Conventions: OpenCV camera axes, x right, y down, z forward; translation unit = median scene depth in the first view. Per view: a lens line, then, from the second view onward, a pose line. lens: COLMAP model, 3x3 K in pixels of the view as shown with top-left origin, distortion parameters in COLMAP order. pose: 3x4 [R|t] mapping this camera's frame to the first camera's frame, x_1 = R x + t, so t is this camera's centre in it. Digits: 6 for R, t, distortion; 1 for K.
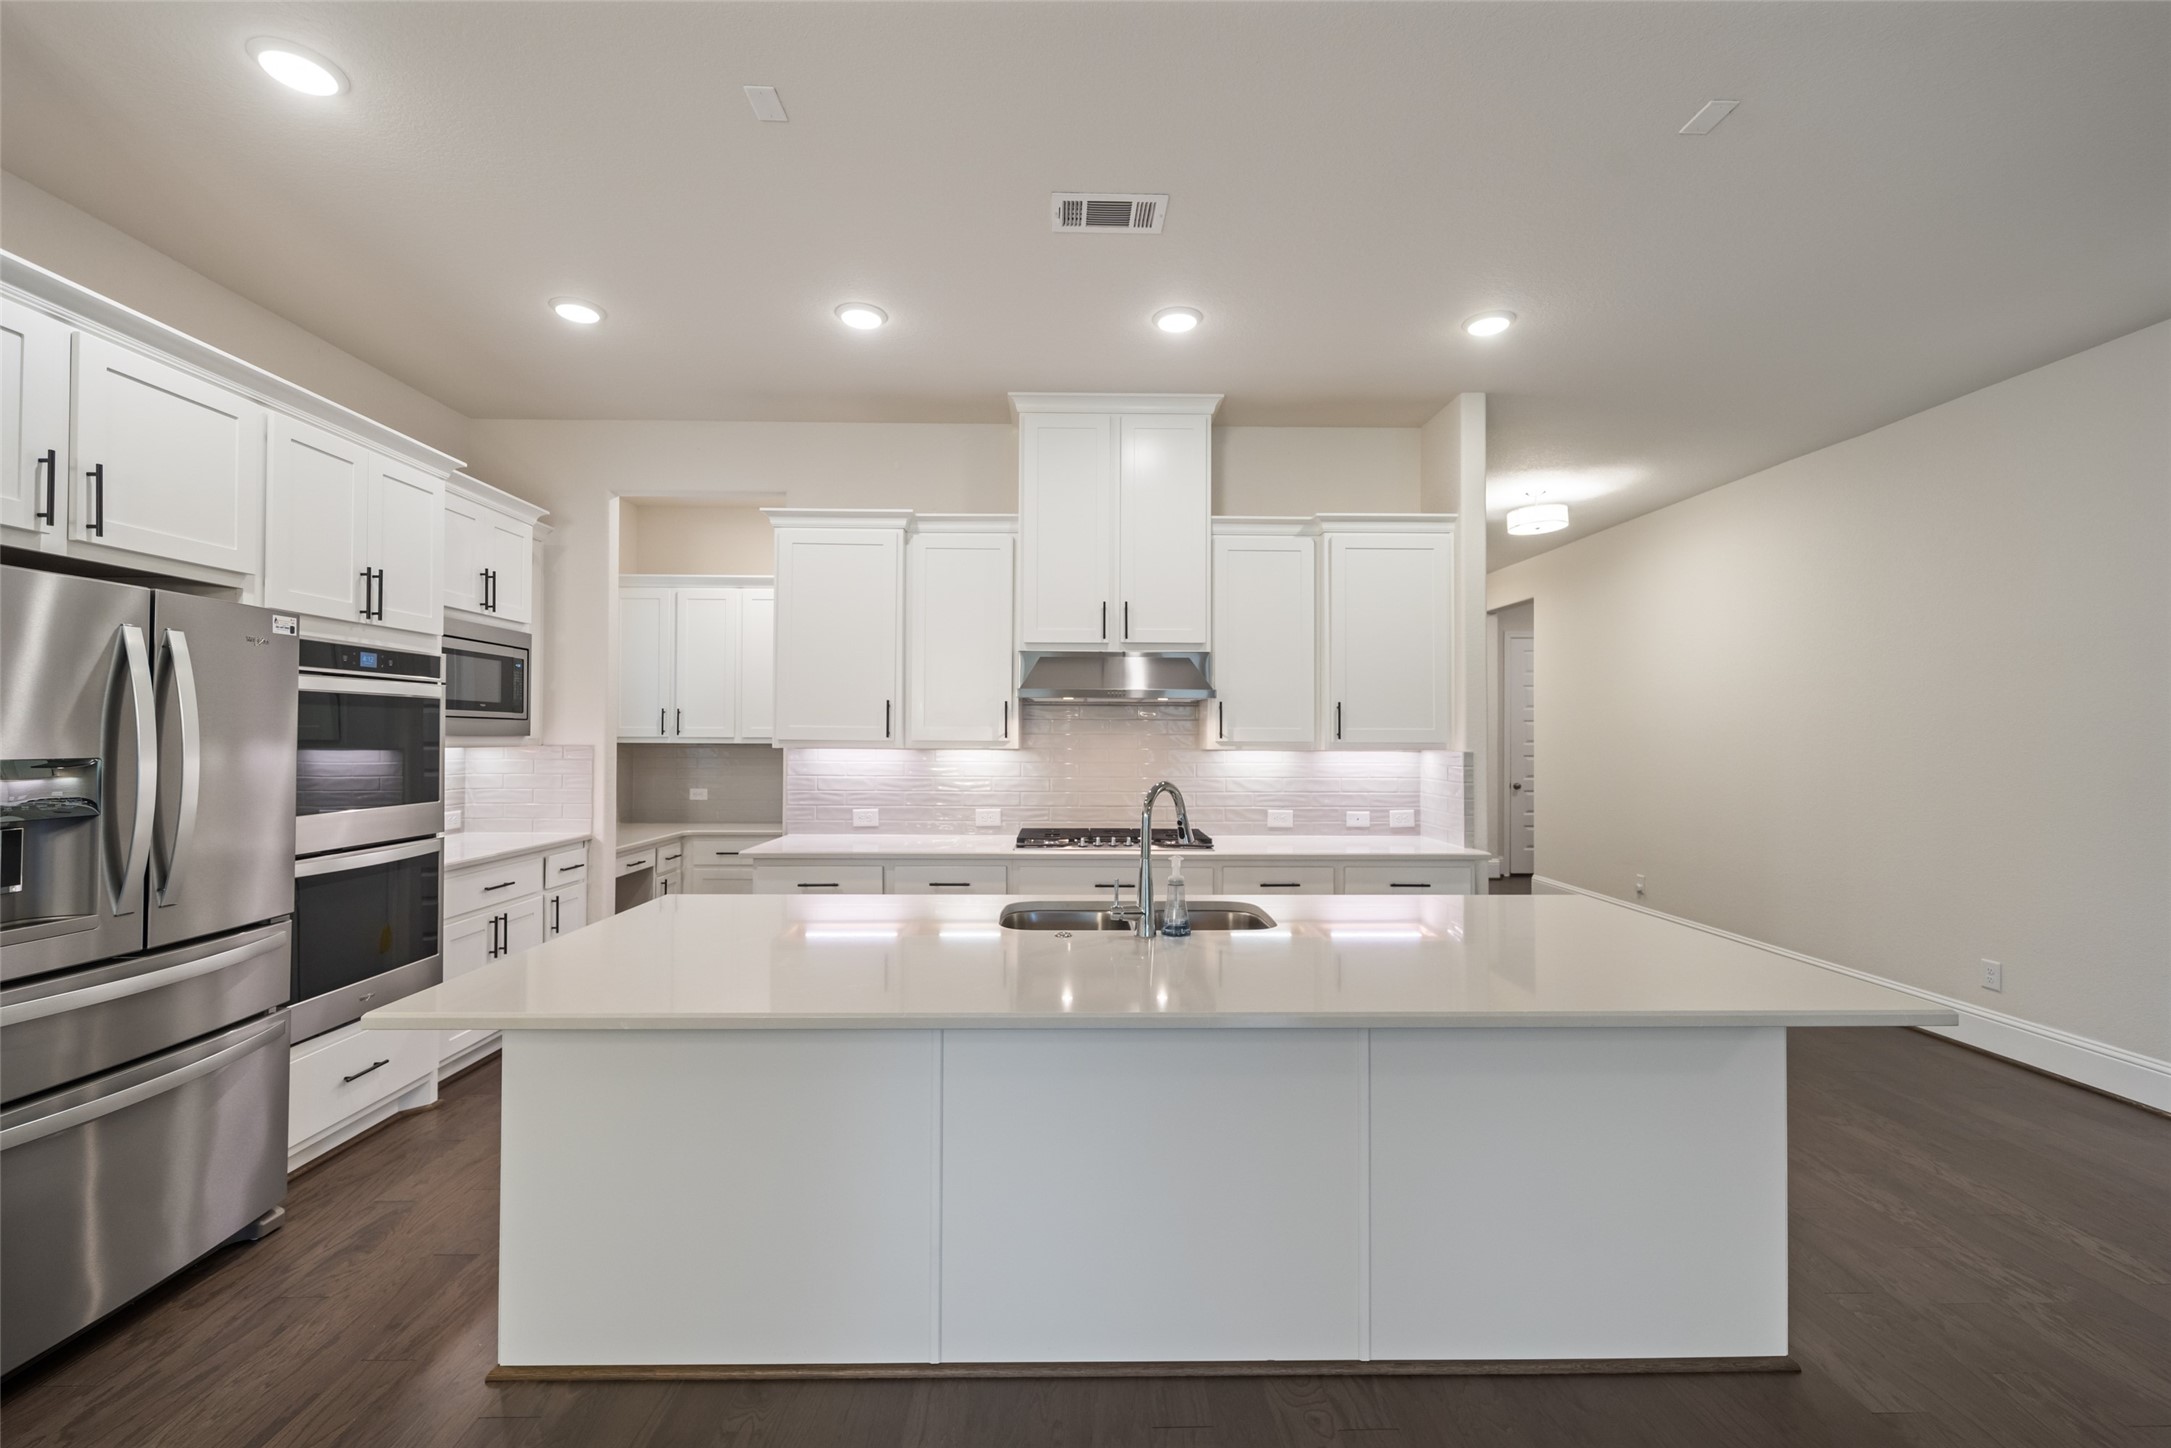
lens RADIAL K [[899.5, 0, 1087.2], [0, 899.5, 723.4], [0, 0, 1]] dist [-0.002936, 0.001654]
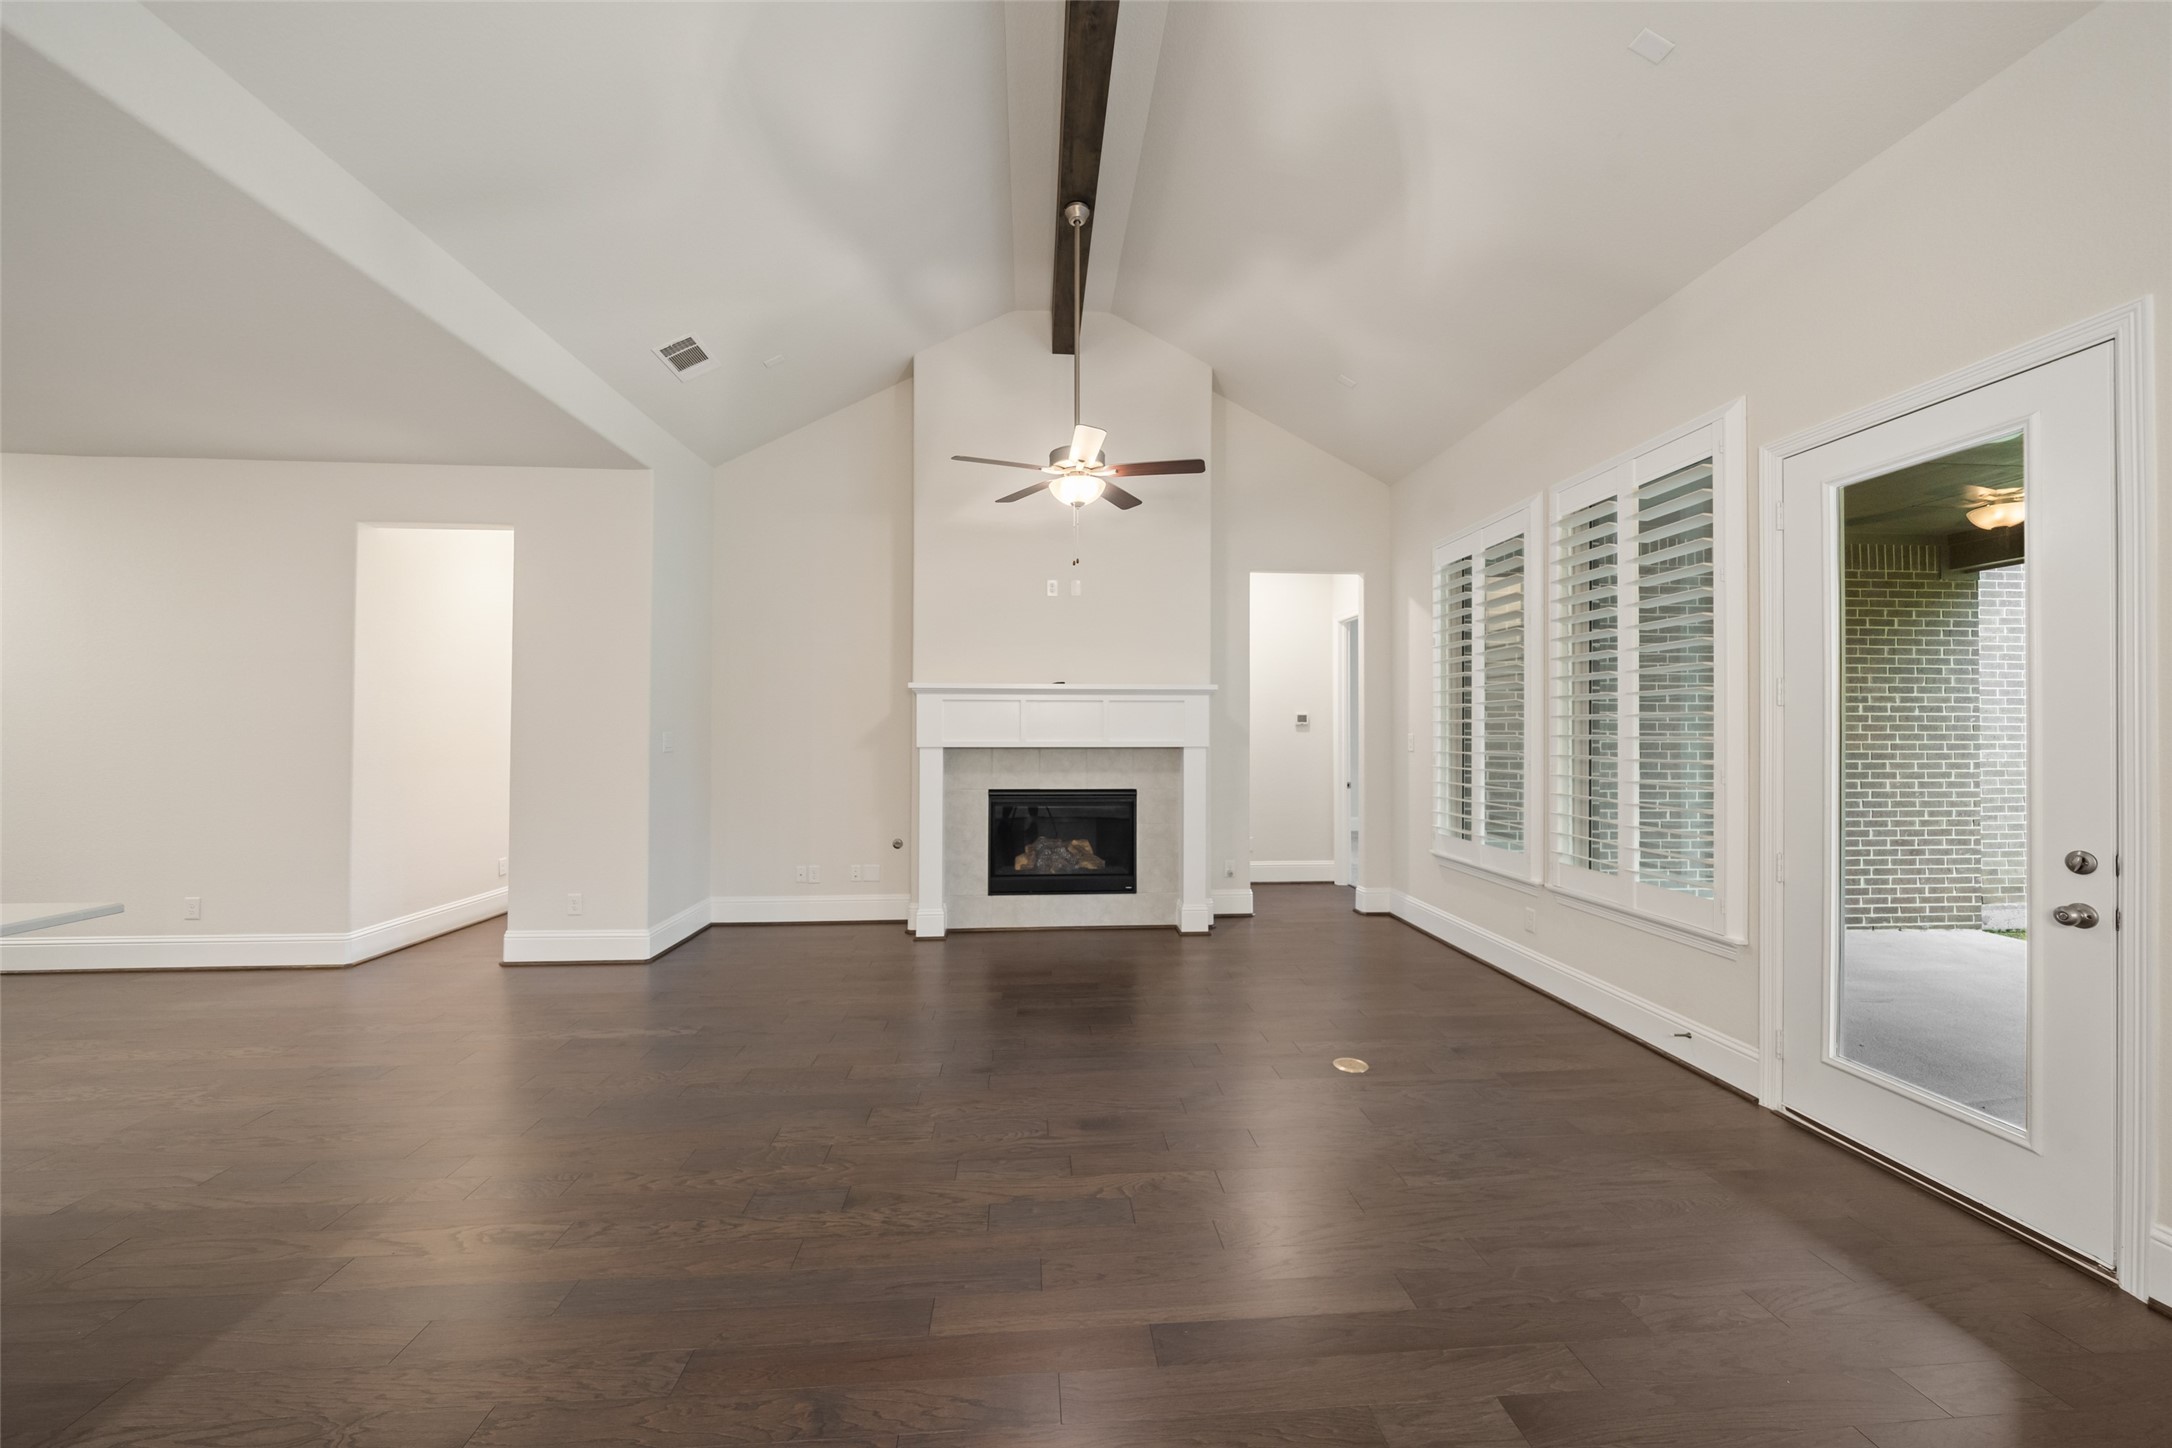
lens RADIAL K [[770.0, 0, 1086.7], [0, 770.0, 727.4], [0, 0, 1]] dist [-0.002704, -0.000806]
pose [[-0.052275, 0.003617, 0.998626, -0.171449], [-0.016723, 0.999850, -0.004497, 0.000132], [-0.998493, -0.016935, -0.052207, -0.231752]]
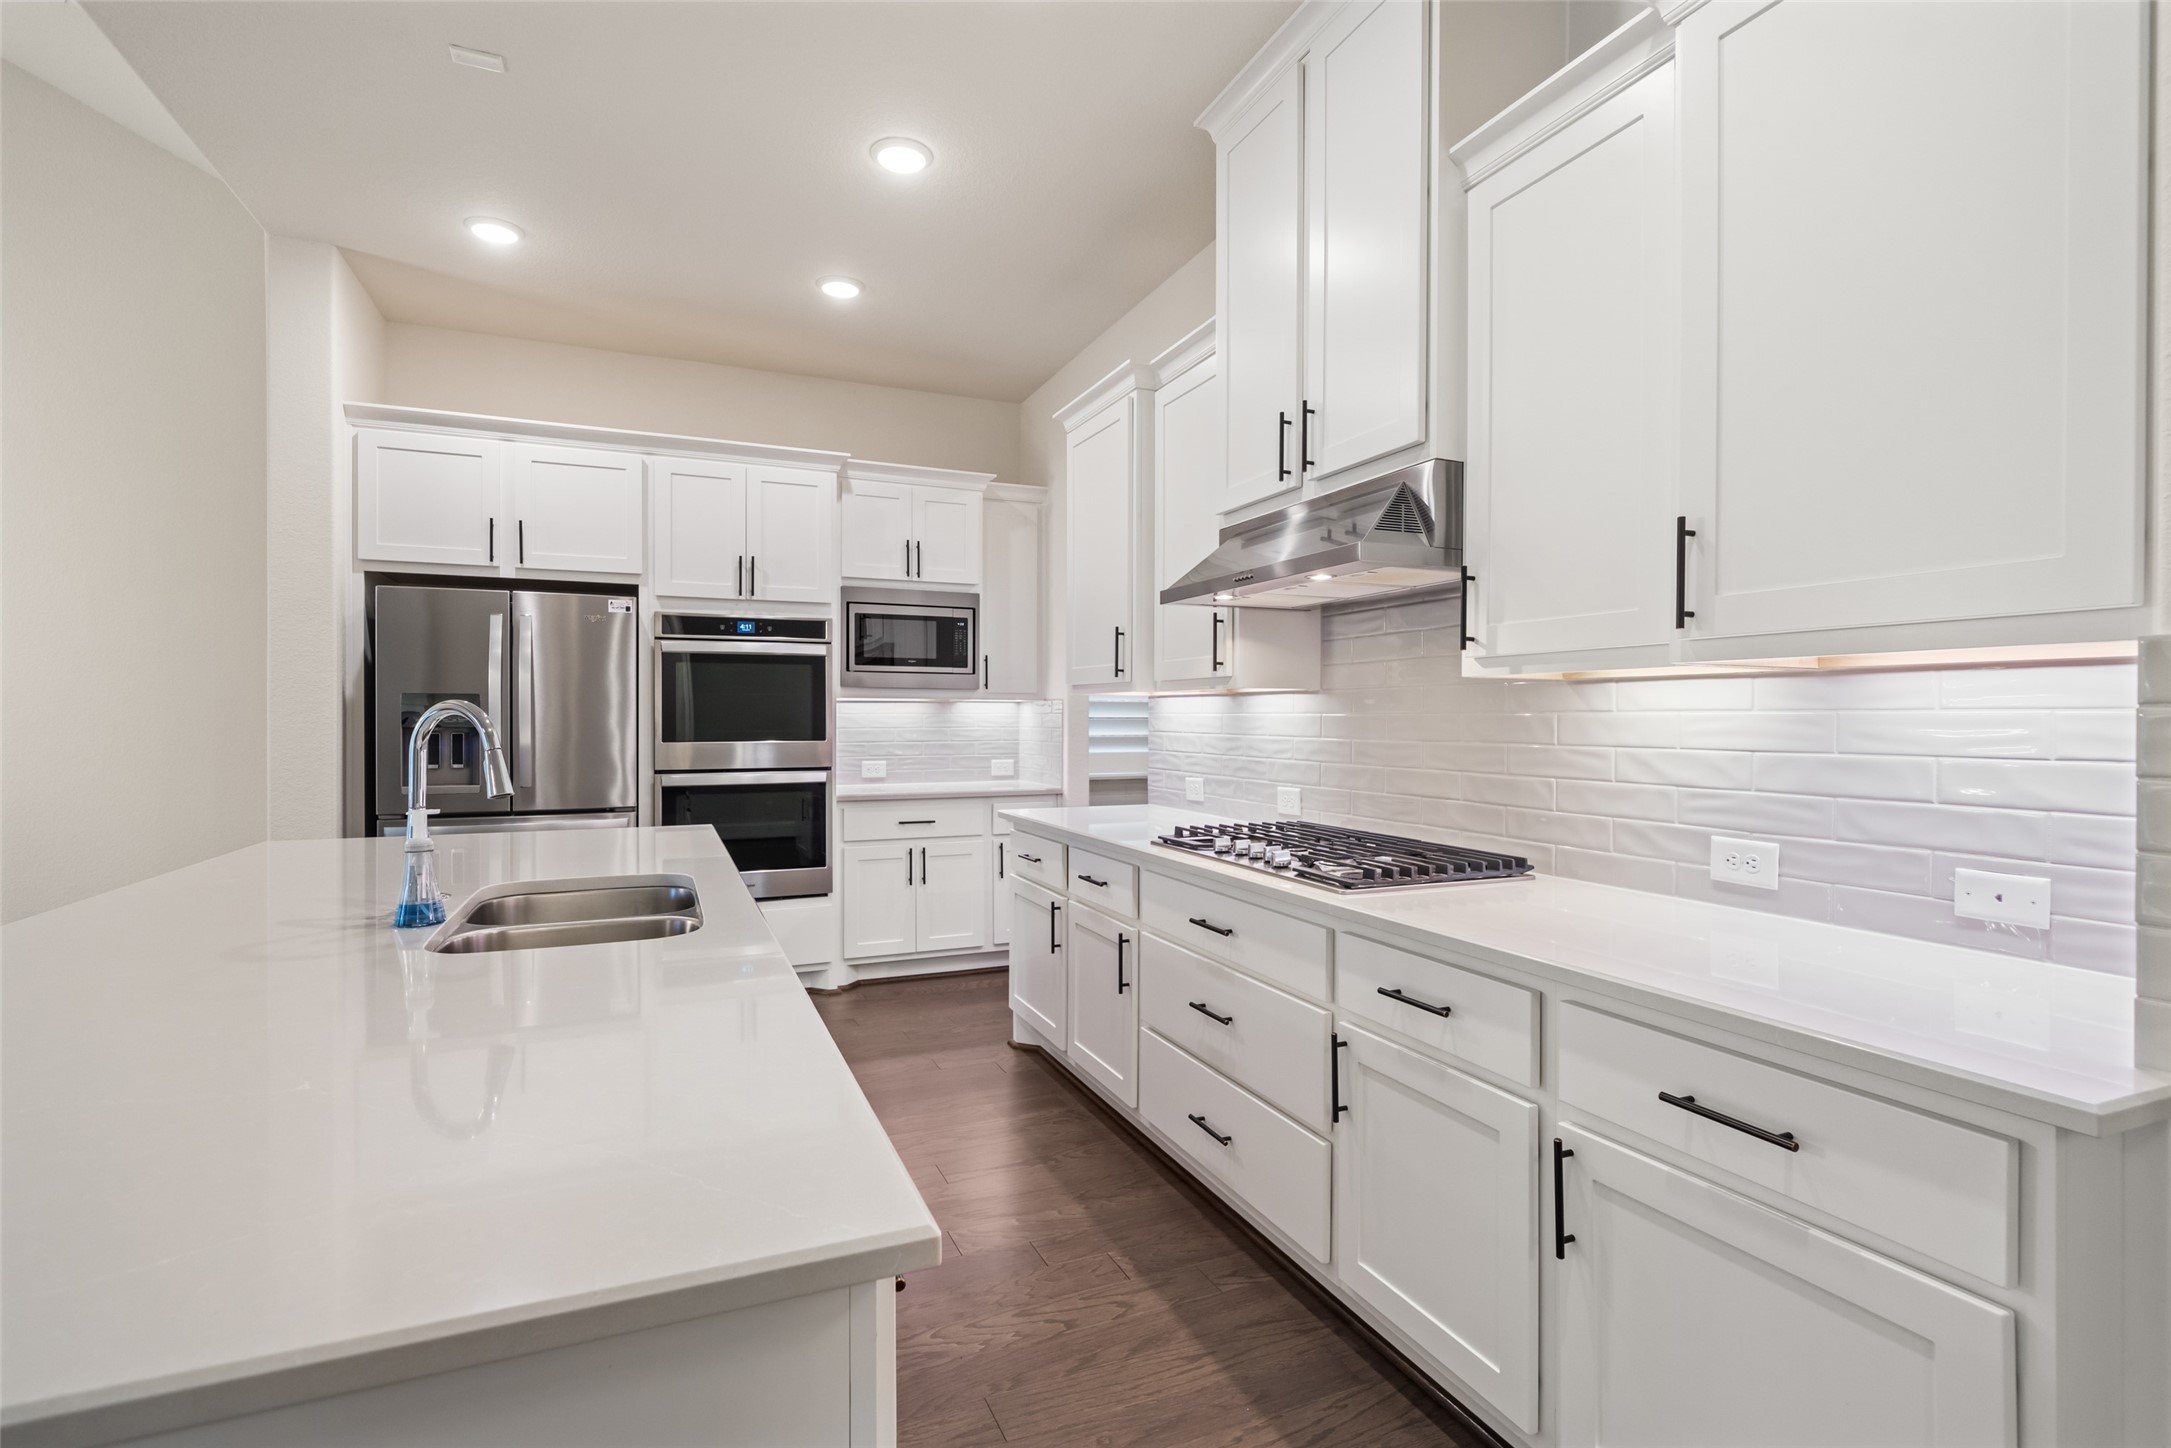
lens RADIAL K [[1026.5, 0, 1074.8], [0, 1026.5, 719.1], [0, 0, 1]] dist [0.004127, 0.000273]
pose [[0.360588, -0.002501, -0.932722, 0.553455], [0.014487, 0.999891, 0.002920, 0.047399], [0.932613, -0.014565, 0.360585, 0.661443]]
